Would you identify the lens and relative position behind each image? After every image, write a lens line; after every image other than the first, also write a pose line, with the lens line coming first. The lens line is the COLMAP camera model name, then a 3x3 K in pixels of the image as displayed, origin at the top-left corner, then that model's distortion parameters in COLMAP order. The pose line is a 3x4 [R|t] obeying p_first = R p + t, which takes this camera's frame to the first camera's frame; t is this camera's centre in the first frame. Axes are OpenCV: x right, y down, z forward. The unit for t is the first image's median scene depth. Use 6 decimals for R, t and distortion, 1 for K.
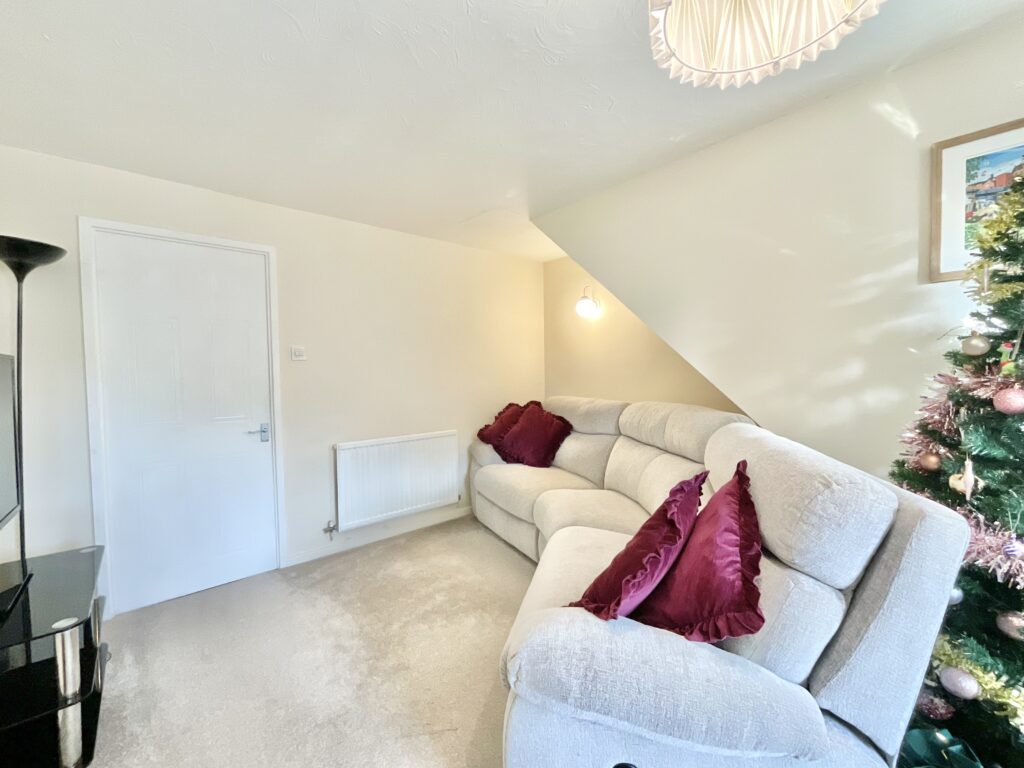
lens RADIAL K [[416.8, 0, 512.0], [0, 416.8, 384.0], [0, 0, 1]] dist [0.001213, 0.000093]
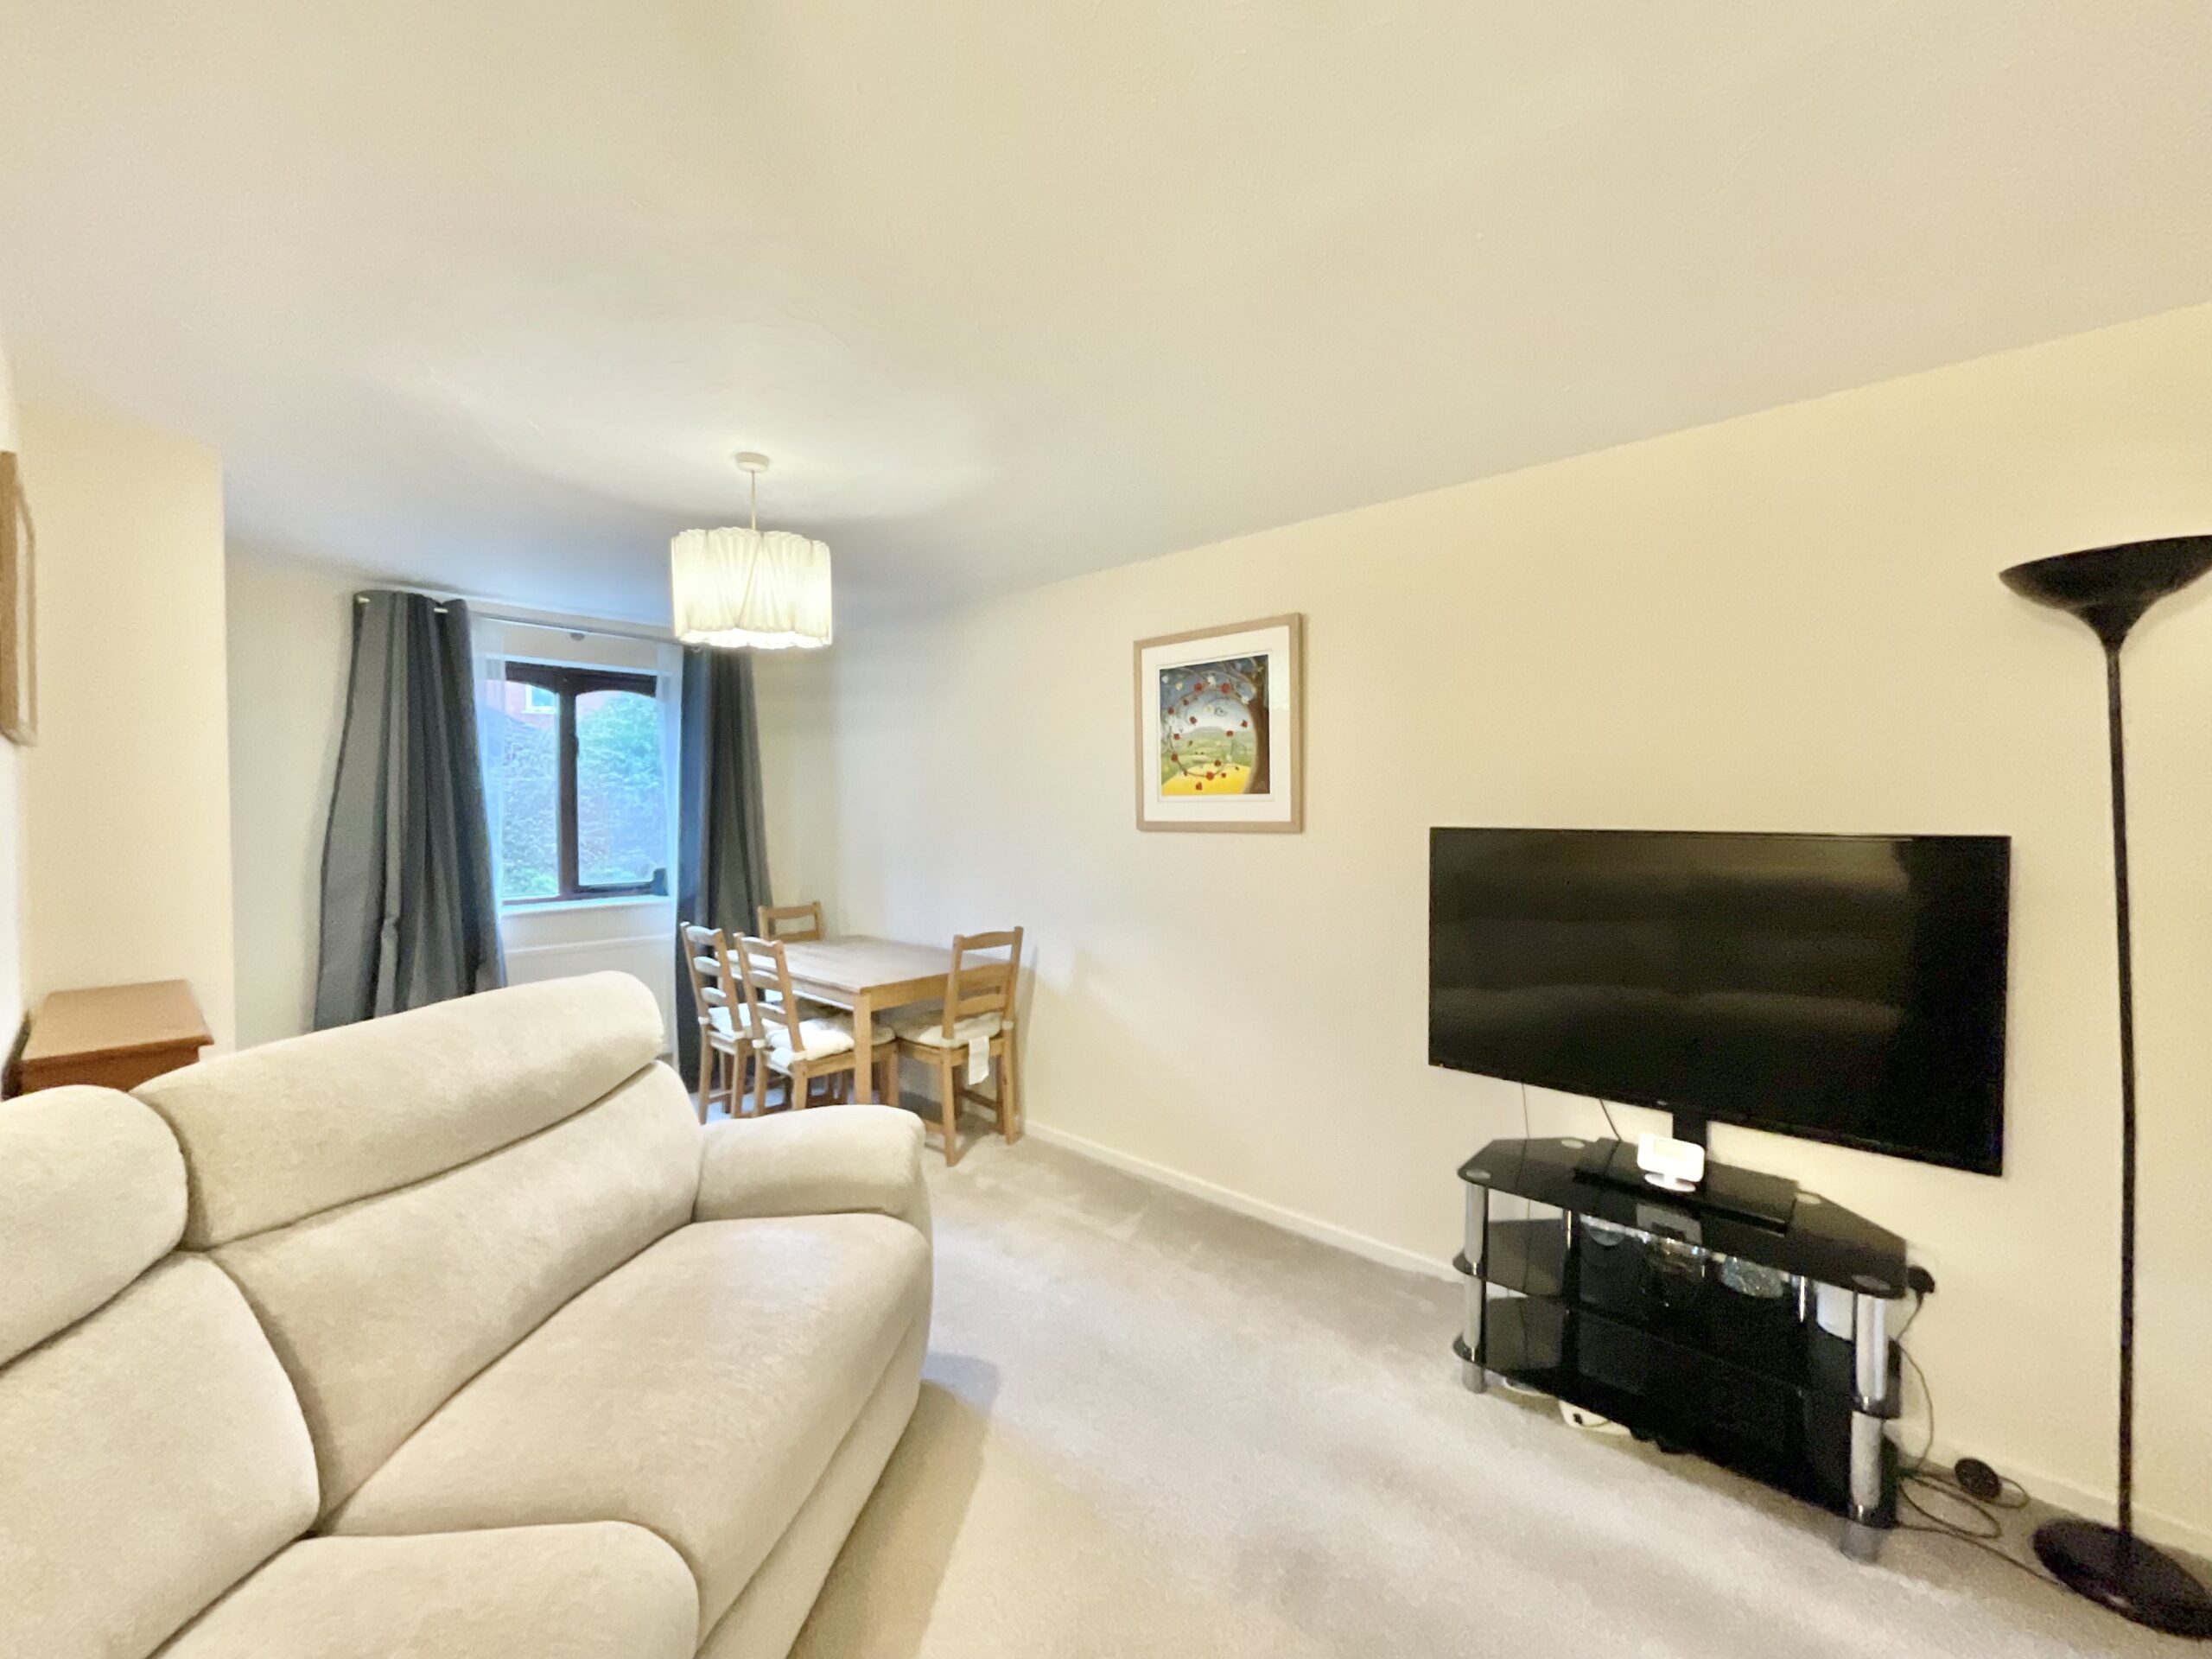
lens RADIAL K [[898.6, 0, 1107.4], [0, 898.6, 831.3], [0, 0, 1]] dist [0.011045, -0.004509]
pose [[-0.993659, 0.021565, -0.110351, -0.097748], [0.014715, 0.997936, 0.062513, -0.112470], [0.111471, 0.060493, -0.991925, 1.383907]]
